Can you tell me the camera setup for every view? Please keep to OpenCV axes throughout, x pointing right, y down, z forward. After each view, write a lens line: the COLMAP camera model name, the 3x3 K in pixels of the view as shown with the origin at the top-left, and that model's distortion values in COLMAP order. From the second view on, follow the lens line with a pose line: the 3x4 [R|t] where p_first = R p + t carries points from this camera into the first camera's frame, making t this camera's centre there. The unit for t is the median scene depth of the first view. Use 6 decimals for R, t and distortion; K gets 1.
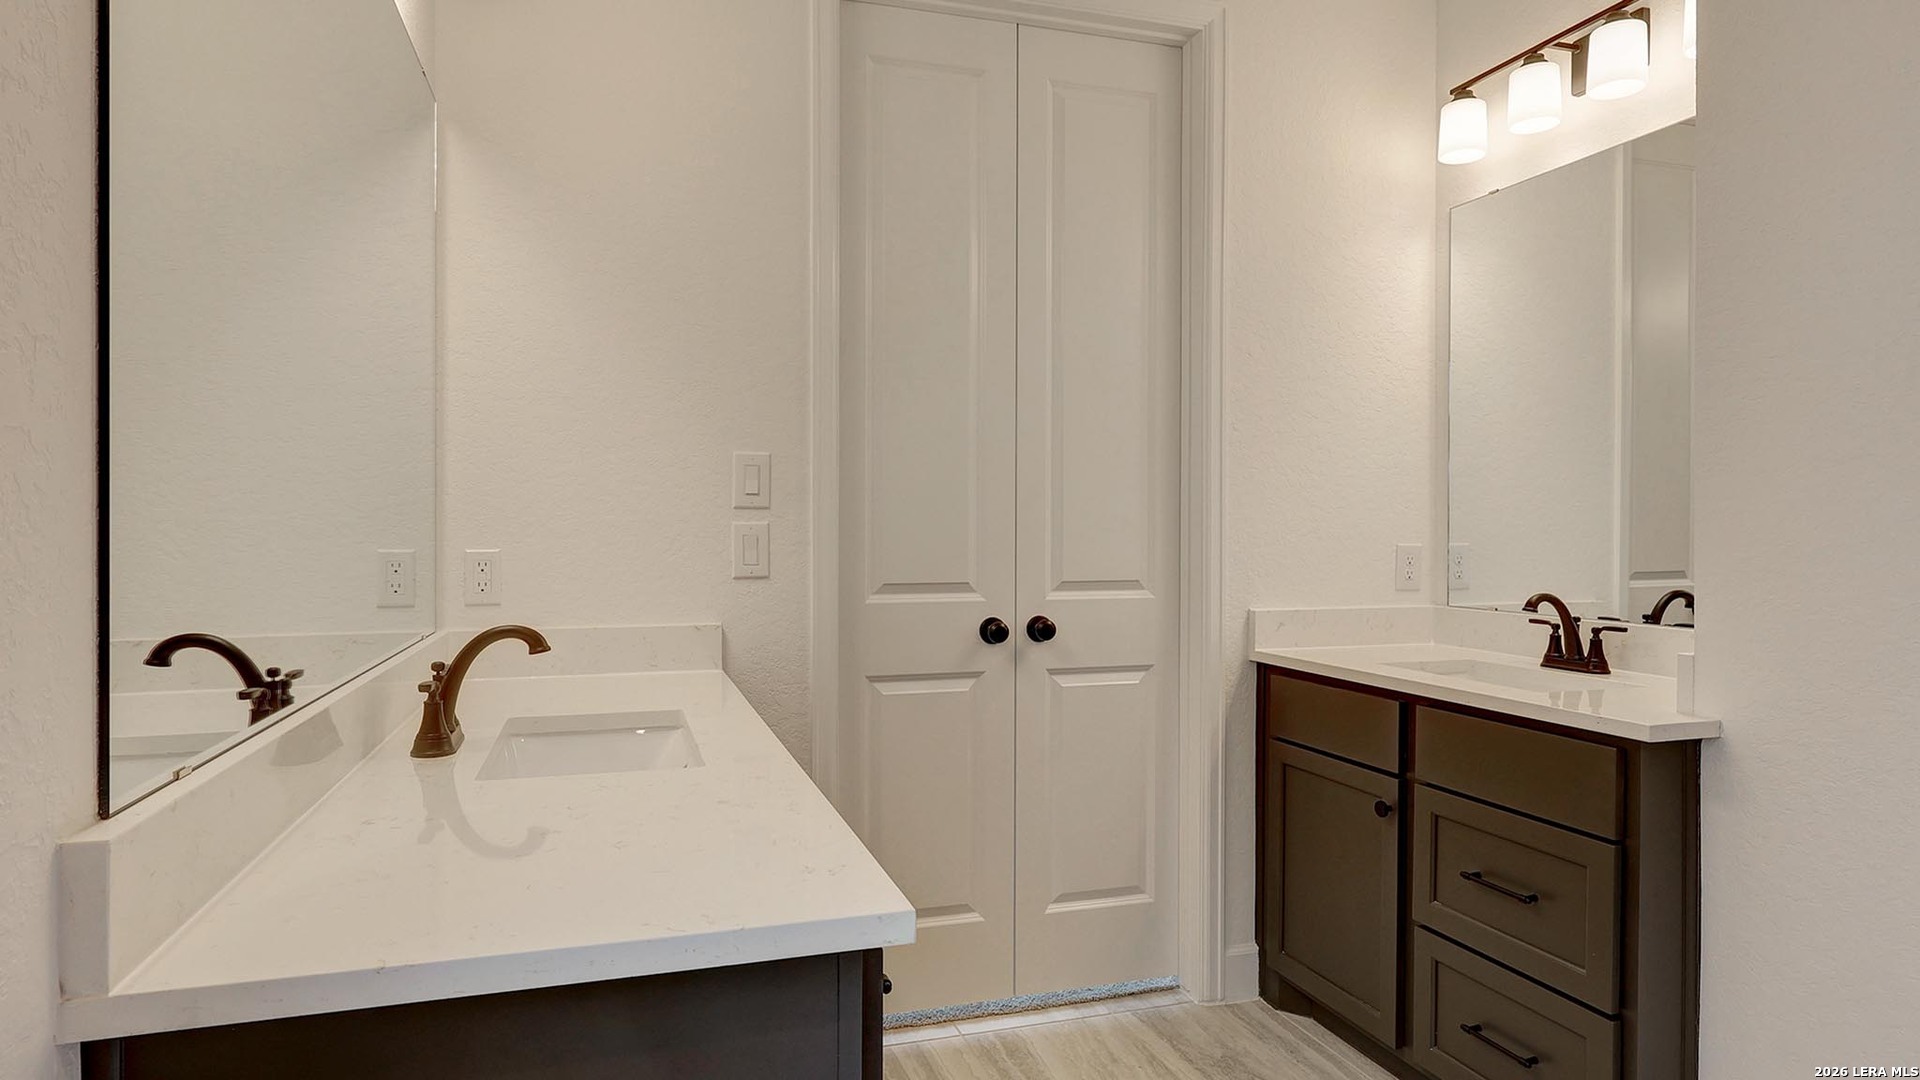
lens RADIAL K [[1055.3, 0, 960.0], [0, 1055.3, 540.0], [0, 0, 1]] dist [-0.004816, -0.000361]
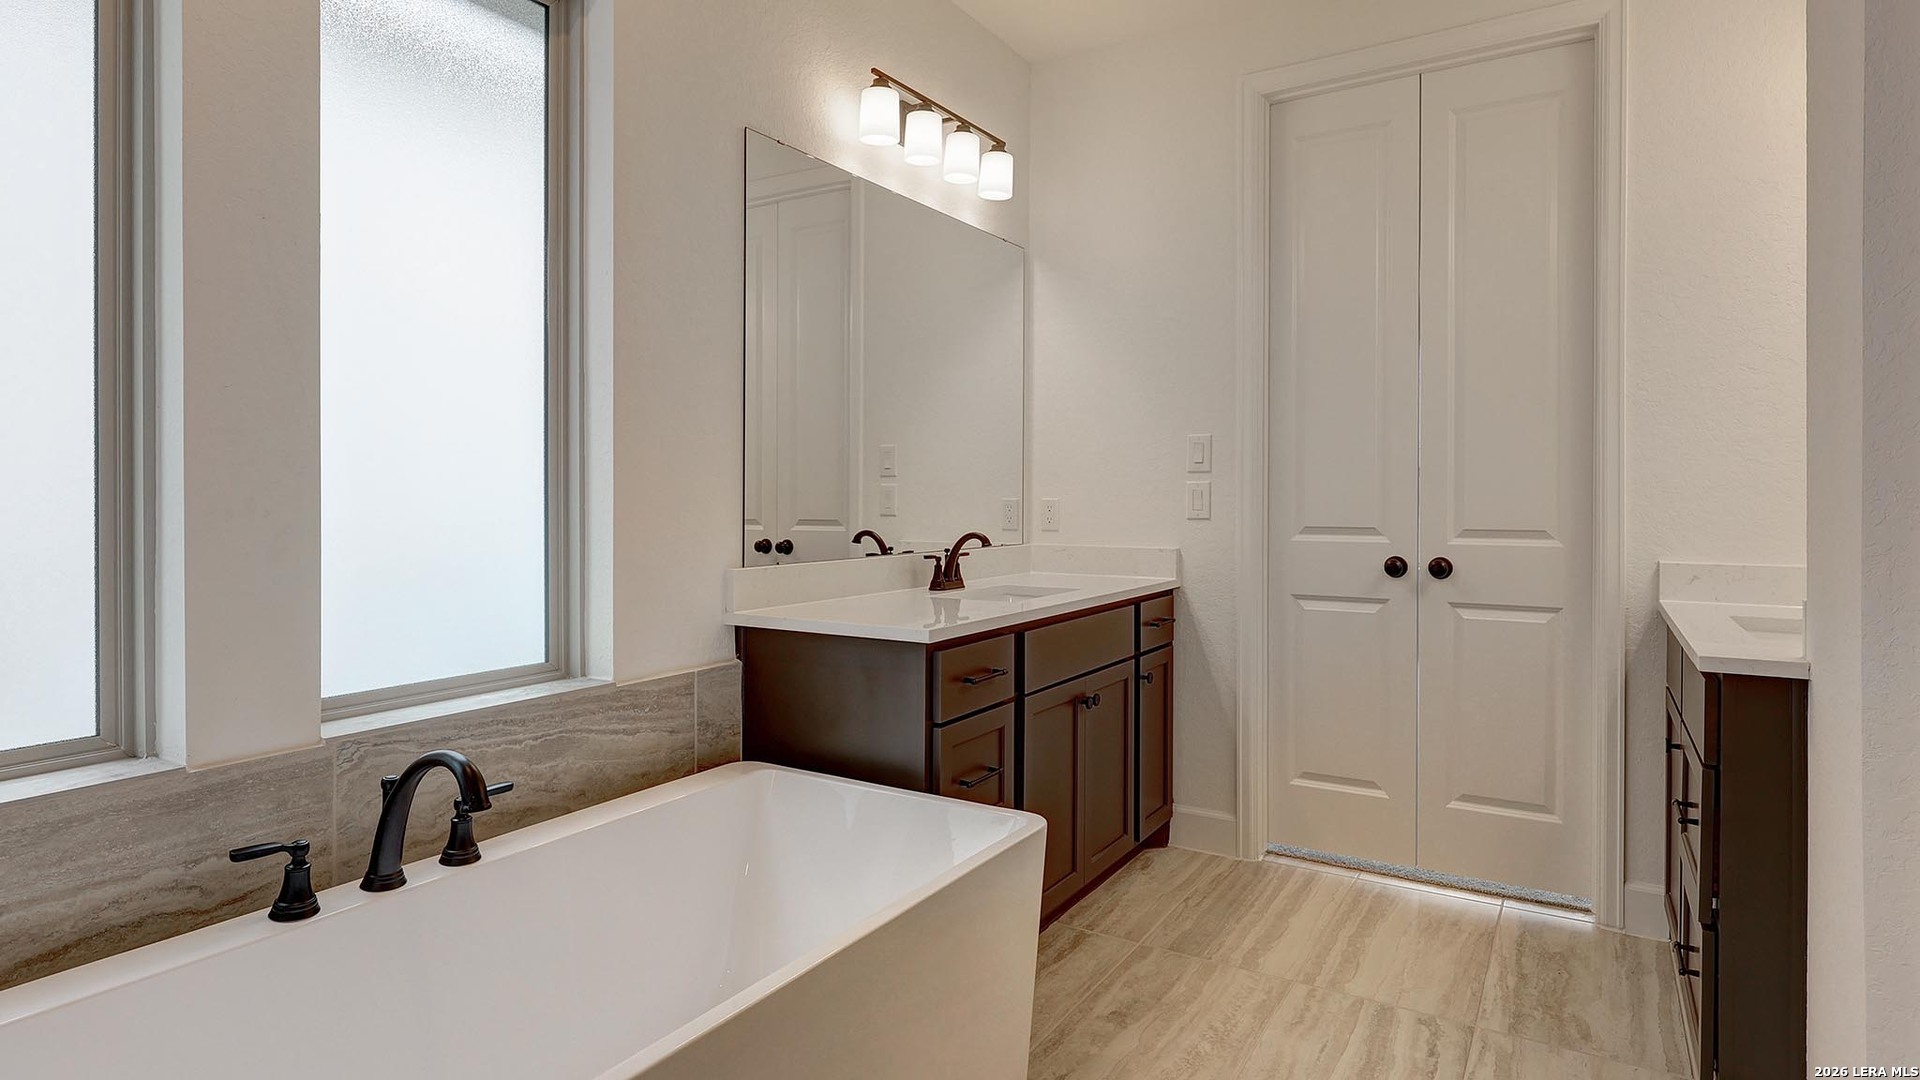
lens RADIAL K [[1031.4, 0, 959.1], [0, 1031.4, 499.1], [0, 0, 1]] dist [0.000266, 0.000183]
pose [[0.661433, 0.002861, -0.749999, 0.605320], [-0.007064, 0.999972, -0.002415, 0.012464], [0.749971, 0.006895, 0.661435, -0.194216]]
